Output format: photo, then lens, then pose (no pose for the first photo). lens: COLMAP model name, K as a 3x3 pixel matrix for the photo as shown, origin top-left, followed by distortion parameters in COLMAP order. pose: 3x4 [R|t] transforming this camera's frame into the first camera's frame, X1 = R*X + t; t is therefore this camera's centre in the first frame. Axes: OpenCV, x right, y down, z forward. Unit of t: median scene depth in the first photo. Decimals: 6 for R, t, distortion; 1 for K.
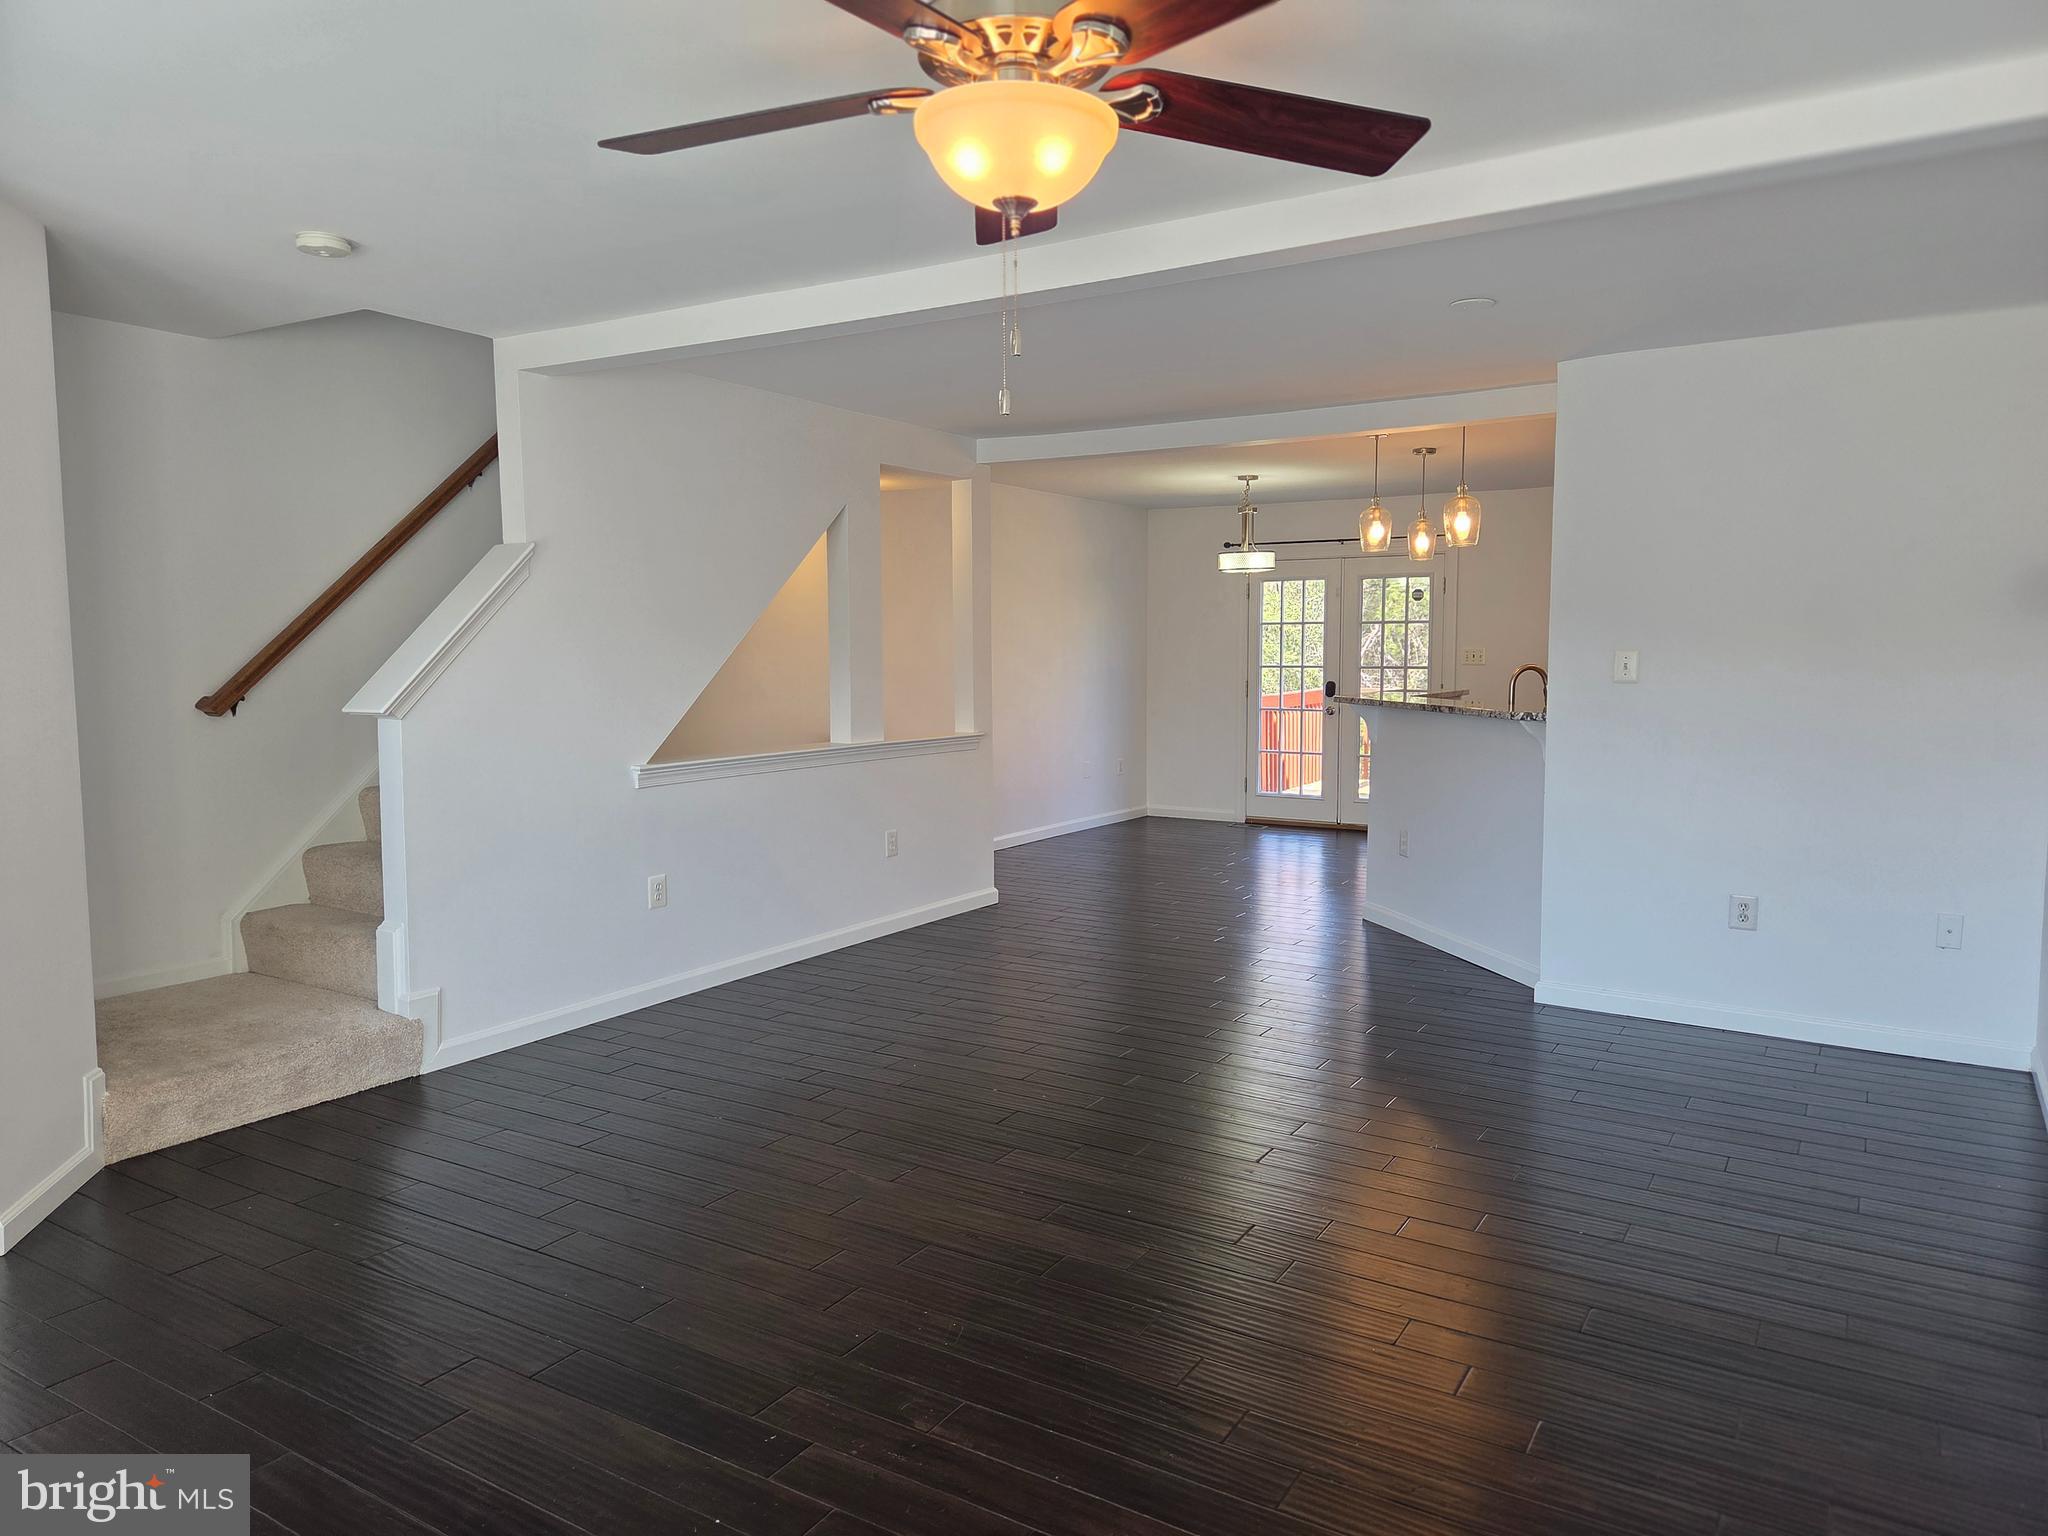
lens RADIAL K [[1369.6, 0, 1023.5], [0, 1369.6, 763.0], [0, 0, 1]] dist [0.076339, -0.059076]
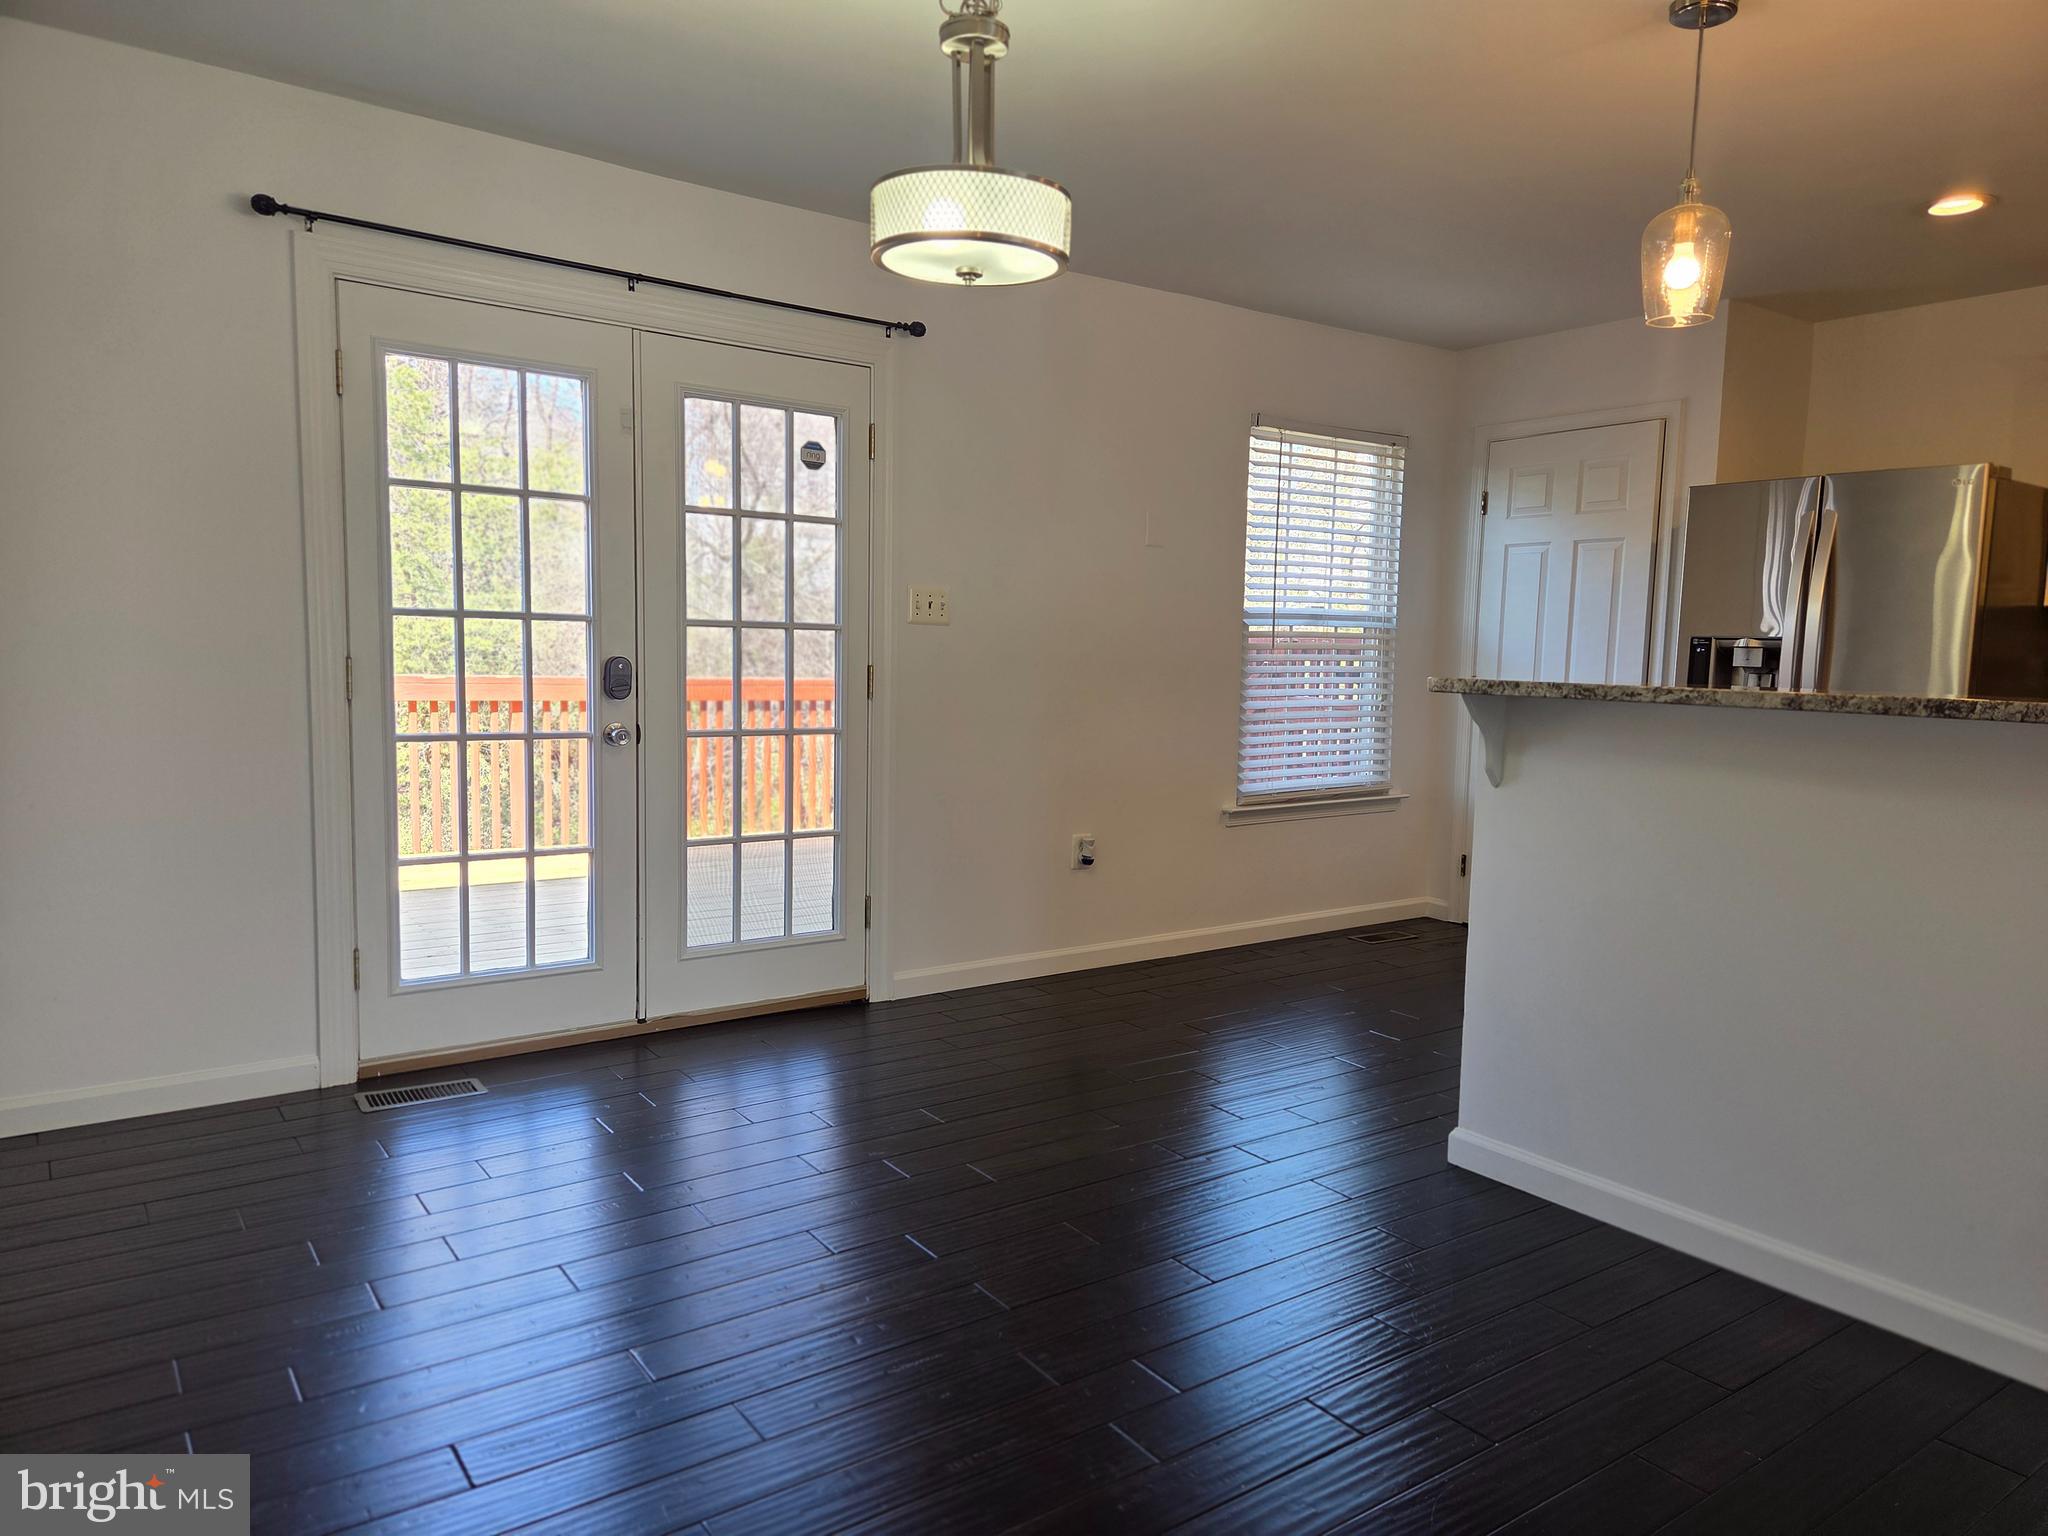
lens RADIAL K [[1369.6, 0, 1044.2], [0, 1369.6, 781.0], [0, 0, 1]] dist [0.076339, -0.059076]
pose [[0.363959, -0.084567, 0.927568, -0.088731], [0.052374, 0.996152, 0.070269, -0.046394], [-0.929941, 0.023006, 0.366988, 0.756335]]
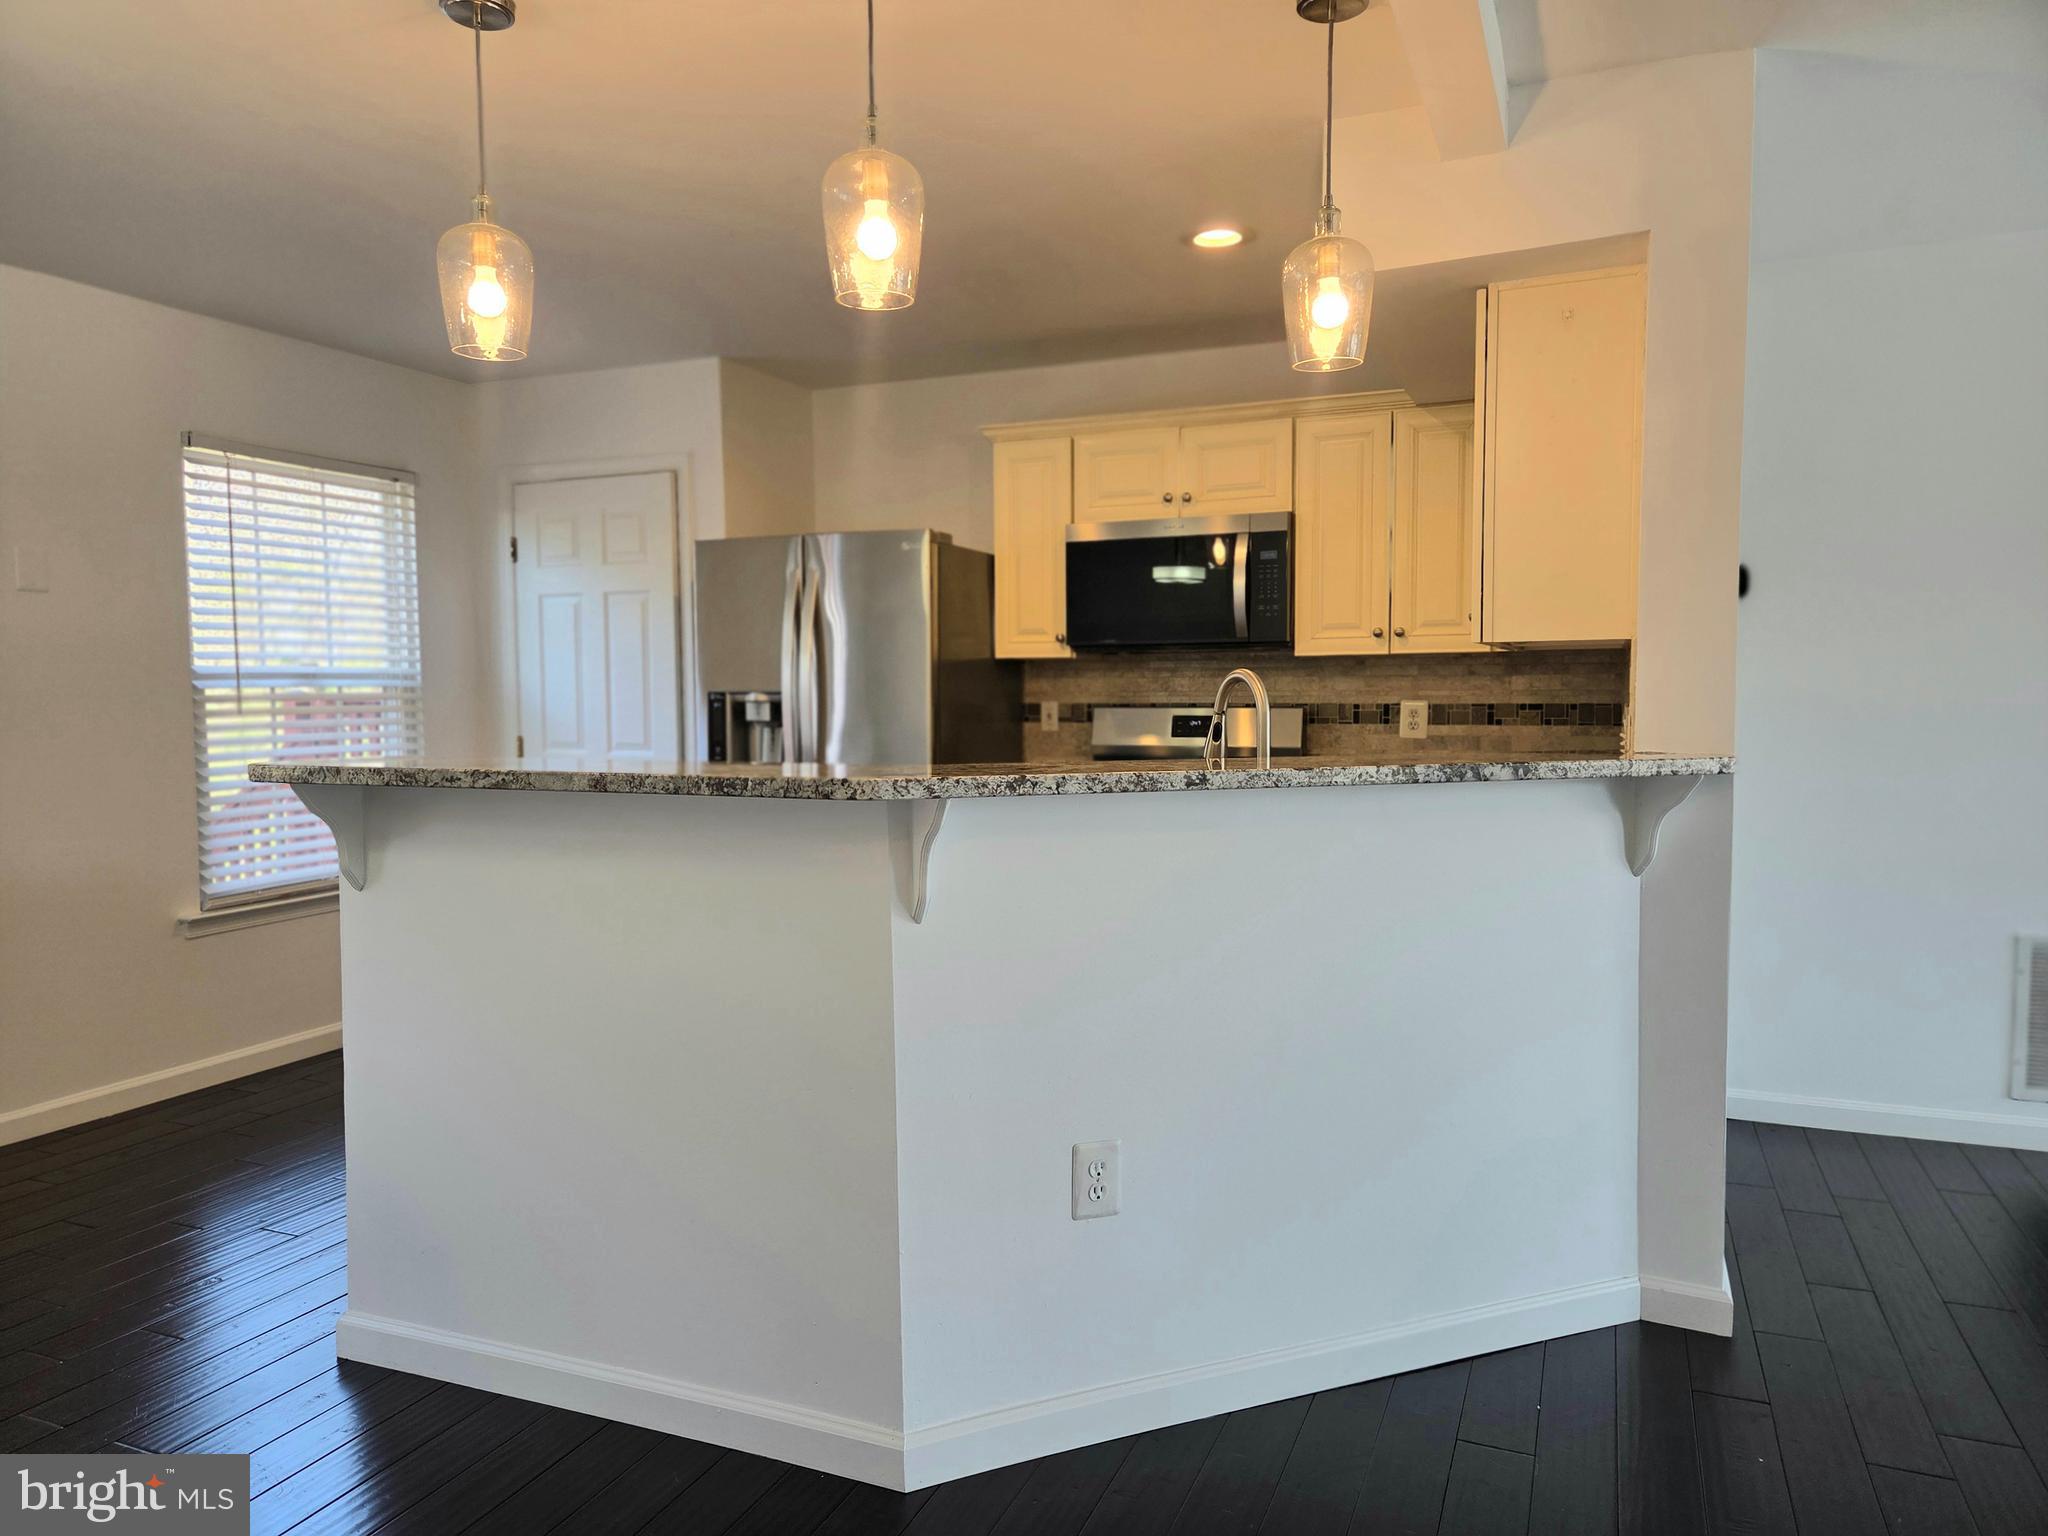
lens RADIAL K [[1369.6, 0, 1020.9], [0, 1369.6, 764.0], [0, 0, 1]] dist [0.076339, -0.059076]
pose [[-0.158977, -0.050307, 0.986000, -0.038388], [0.086512, 0.994150, 0.064672, -0.047374], [-0.983485, 0.095582, -0.153694, 0.693075]]
